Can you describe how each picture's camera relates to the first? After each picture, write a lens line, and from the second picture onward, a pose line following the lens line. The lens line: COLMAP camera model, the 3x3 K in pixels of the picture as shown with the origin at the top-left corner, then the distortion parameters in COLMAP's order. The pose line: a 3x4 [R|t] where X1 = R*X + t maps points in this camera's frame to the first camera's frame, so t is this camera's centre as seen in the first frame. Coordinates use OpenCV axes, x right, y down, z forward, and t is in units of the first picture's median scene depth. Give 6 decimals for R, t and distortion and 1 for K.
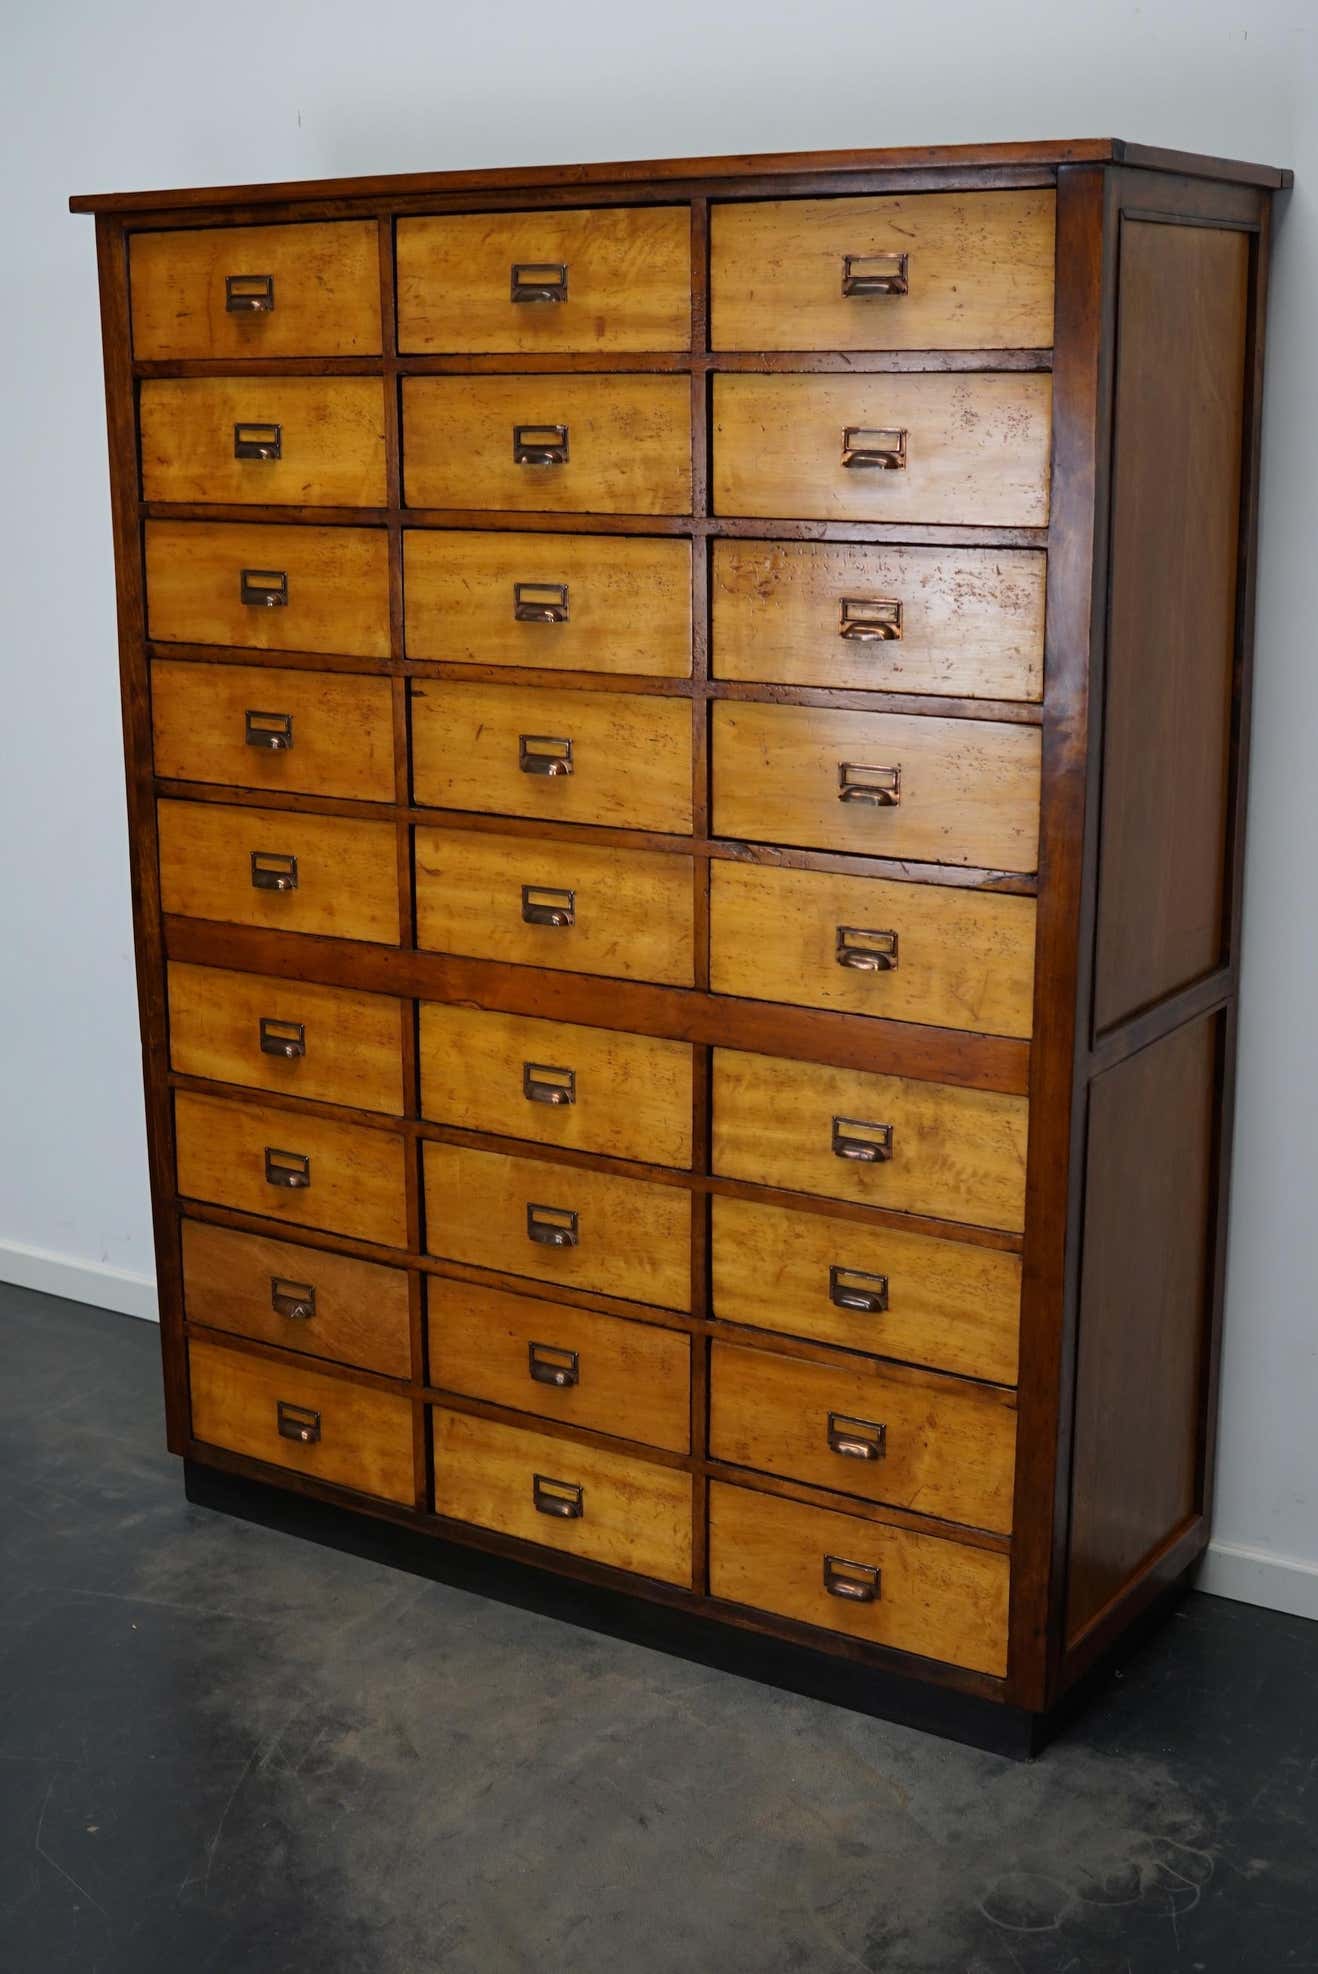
lens RADIAL K [[2555.2, 0, 659.0], [0, 2555.2, 987.0], [0, 0, 1]] dist [-0.154810, 0.348795]
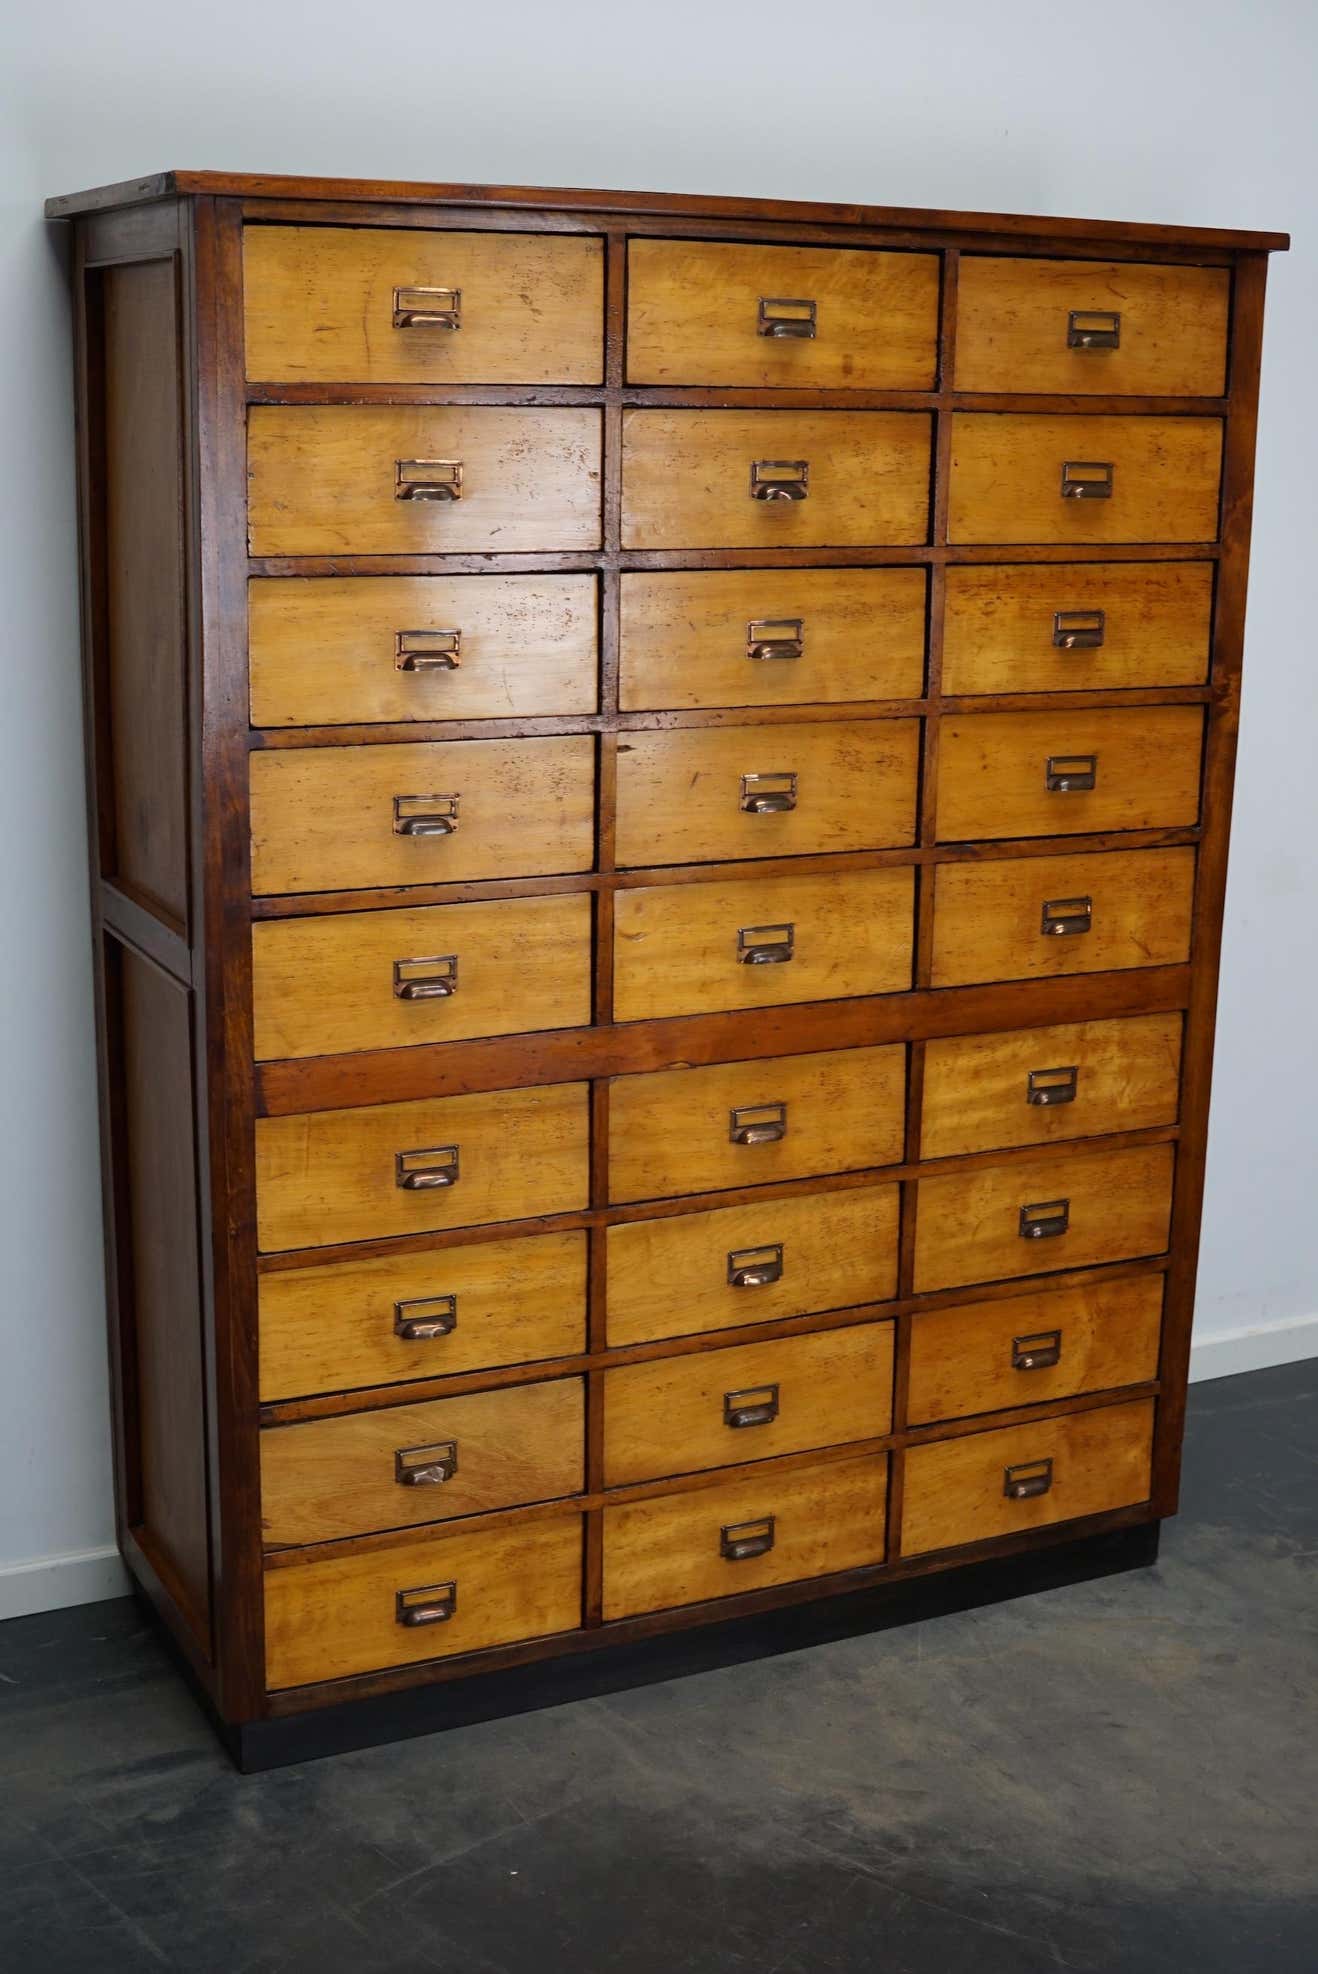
lens RADIAL K [[2547.2, 0, 691.9], [0, 2547.2, 982.0], [0, 0, 1]] dist [-0.149515, 0.327639]
pose [[0.505090, -0.185730, 0.842846, -0.933081], [0.185004, 0.977170, 0.104463, -0.131425], [-0.843005, 0.103167, 0.527919, 0.524467]]
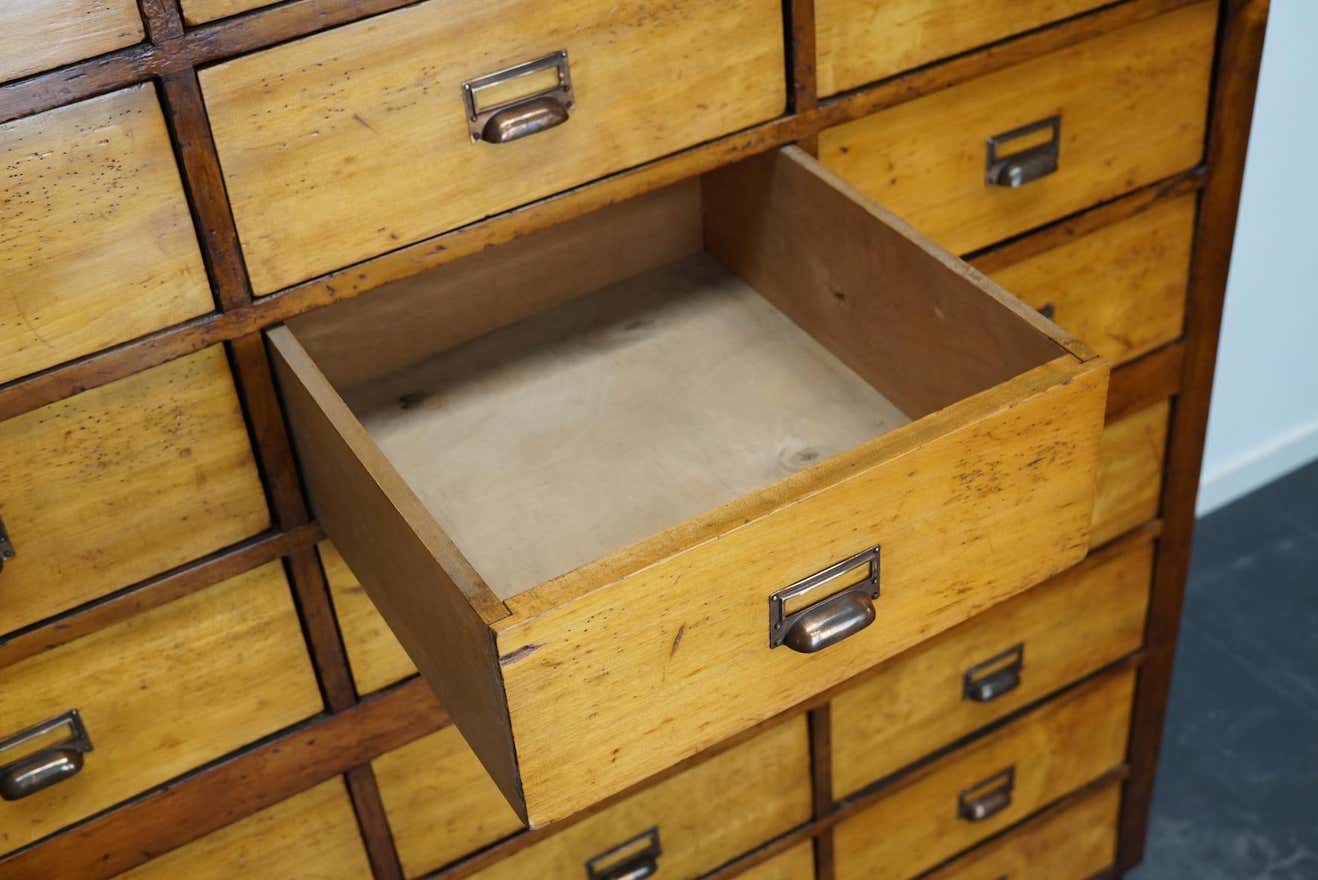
lens RADIAL K [[1706.1, 0, 659.0], [0, 1706.1, 440.0], [0, 0, 1]] dist [-0.154810, 0.348795]
pose [[0.461590, -0.556074, 0.691171, -0.334356], [0.287953, 0.830874, 0.476164, -0.259563], [-0.839058, -0.020768, 0.543645, 0.780183]]
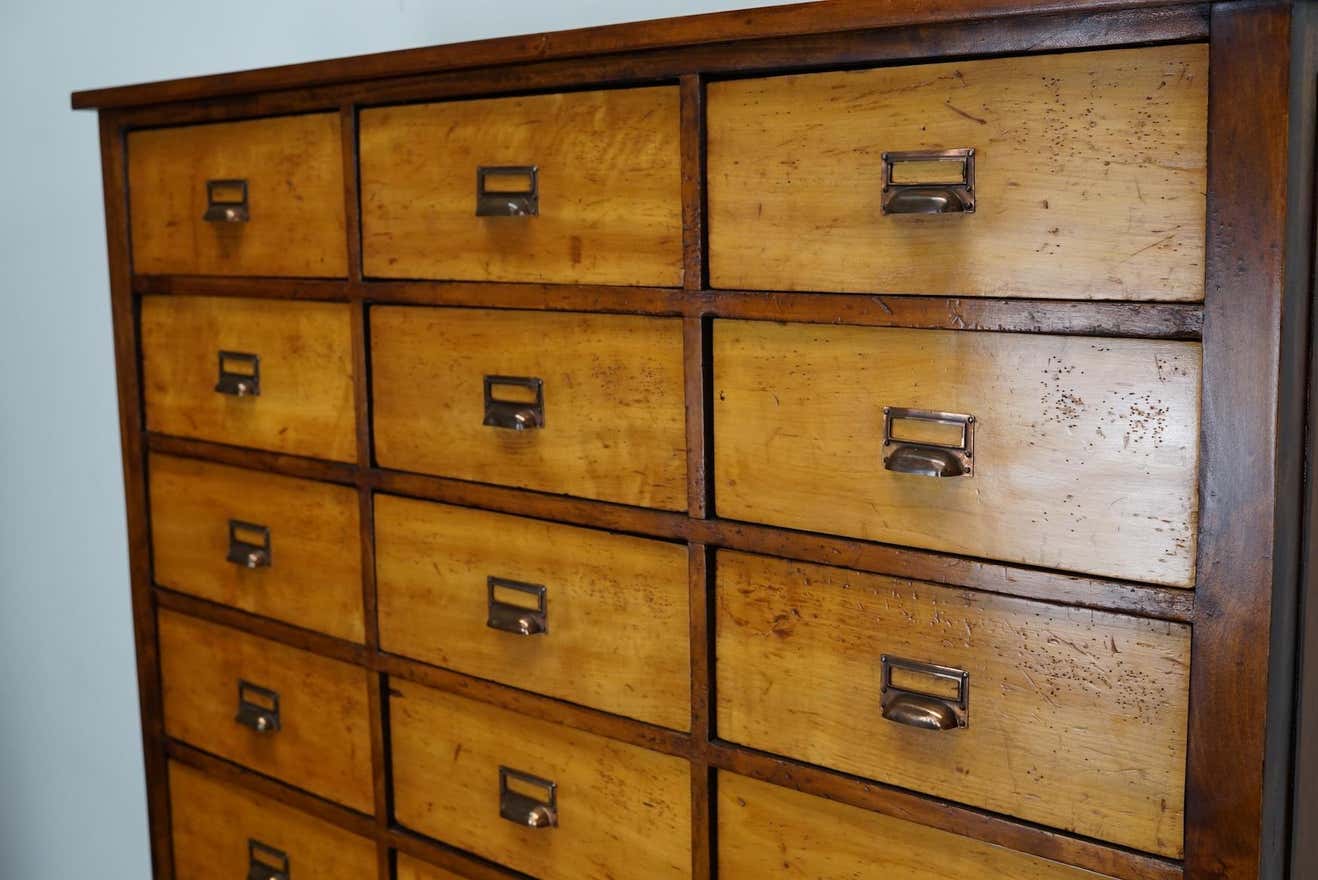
lens RADIAL K [[1706.1, 0, 659.0], [0, 1706.1, 440.0], [0, 0, 1]] dist [-0.154810, 0.348795]
pose [[0.982668, 0.014630, -0.184794, 0.089864], [-0.032504, 0.995035, -0.094068, -0.155405], [0.182500, 0.098445, 0.978265, 0.510952]]
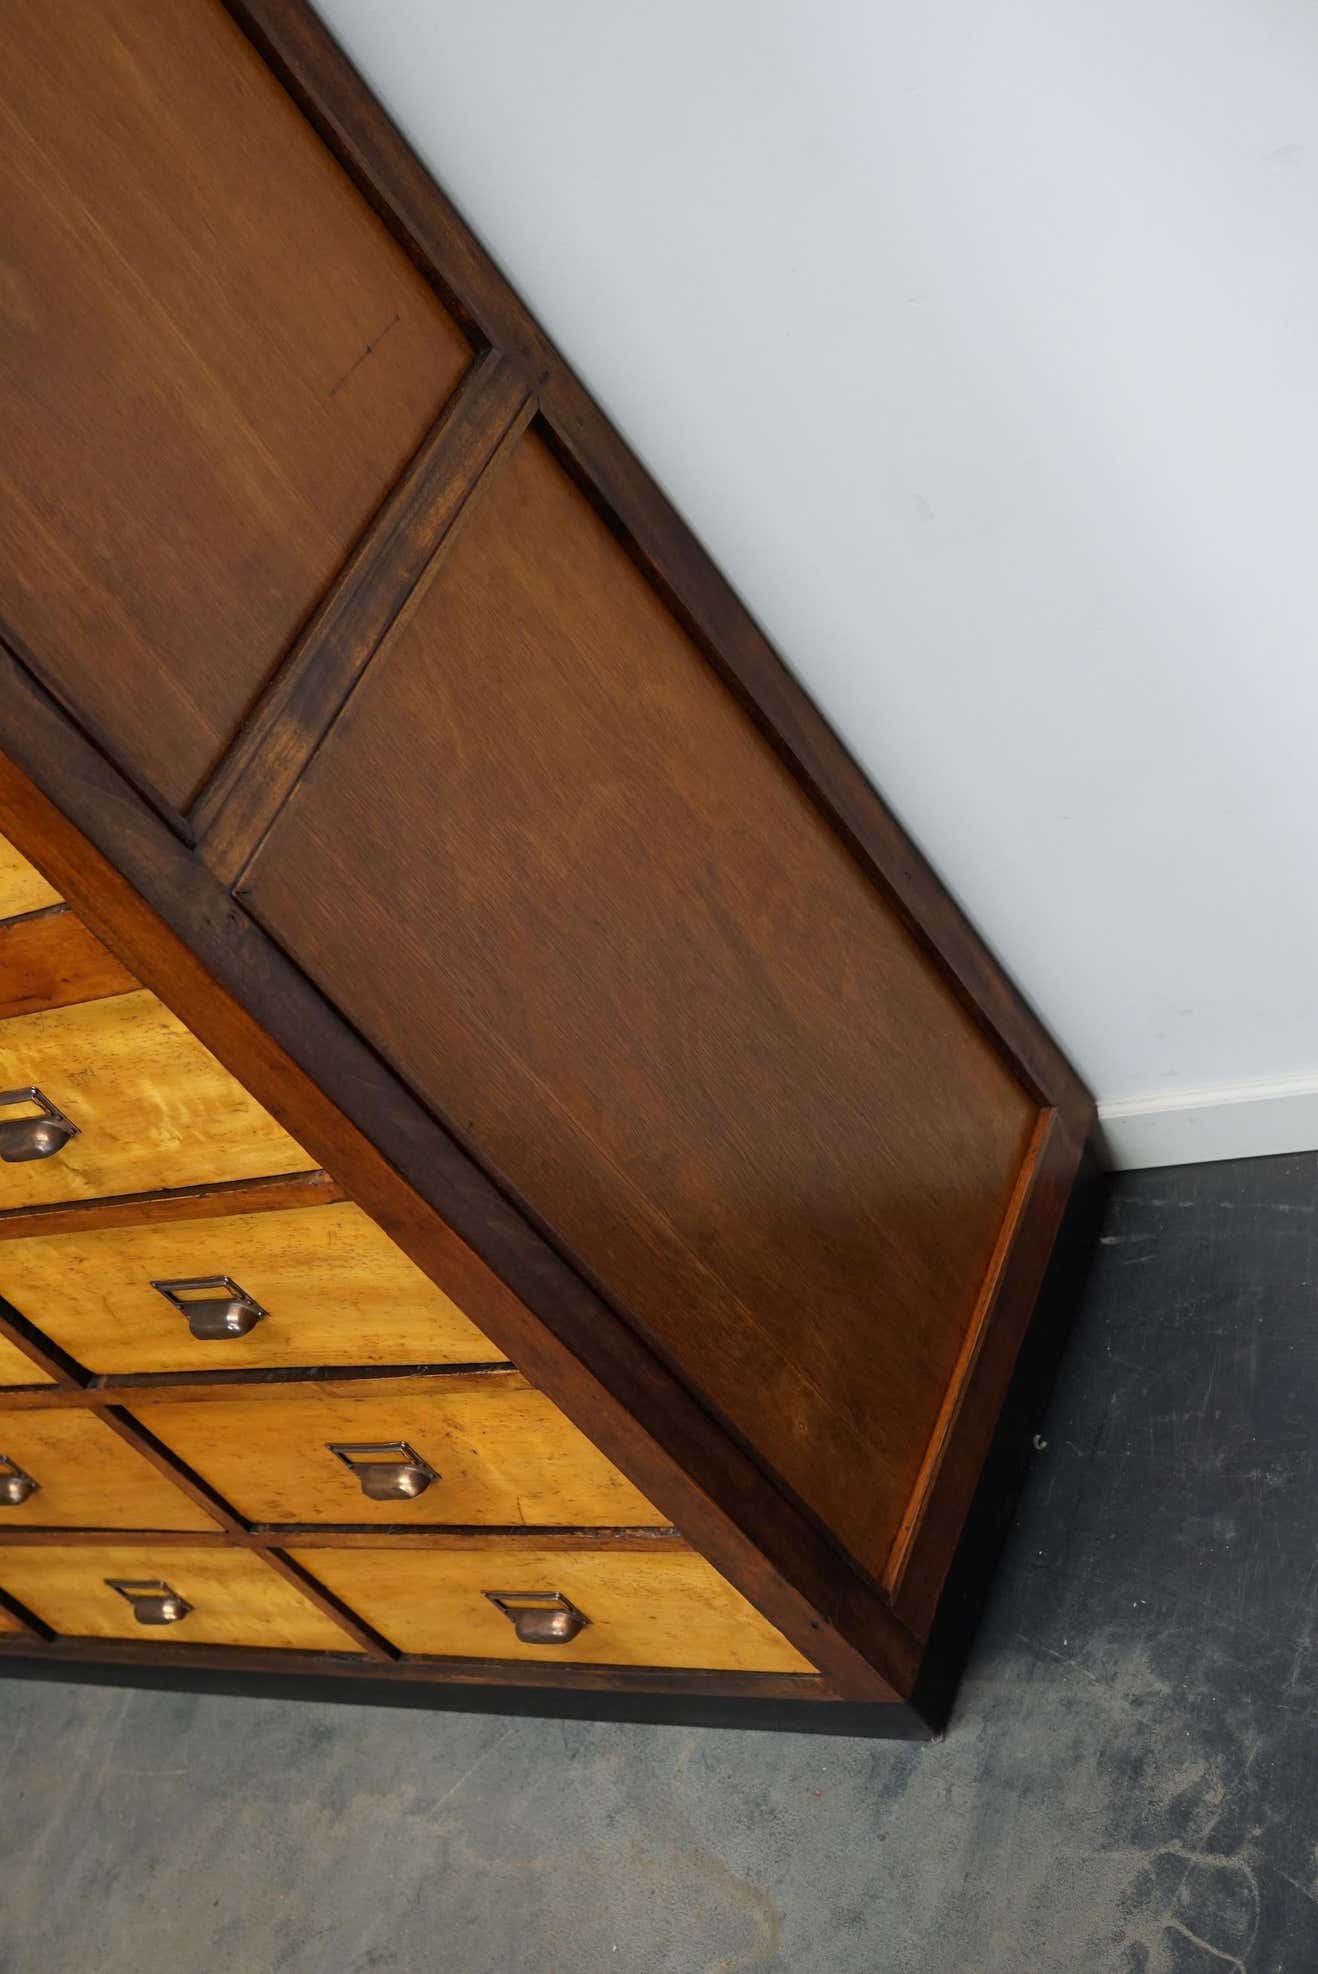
lens RADIAL K [[2555.2, 0, 659.0], [0, 2555.2, 987.0], [0, 0, 1]] dist [-0.154810, 0.348795]
pose [[0.835011, -0.509425, -0.207950, 0.305958], [0.550234, 0.772960, 0.315873, -0.052406], [-0.000176, -0.378179, 0.925733, 0.520349]]
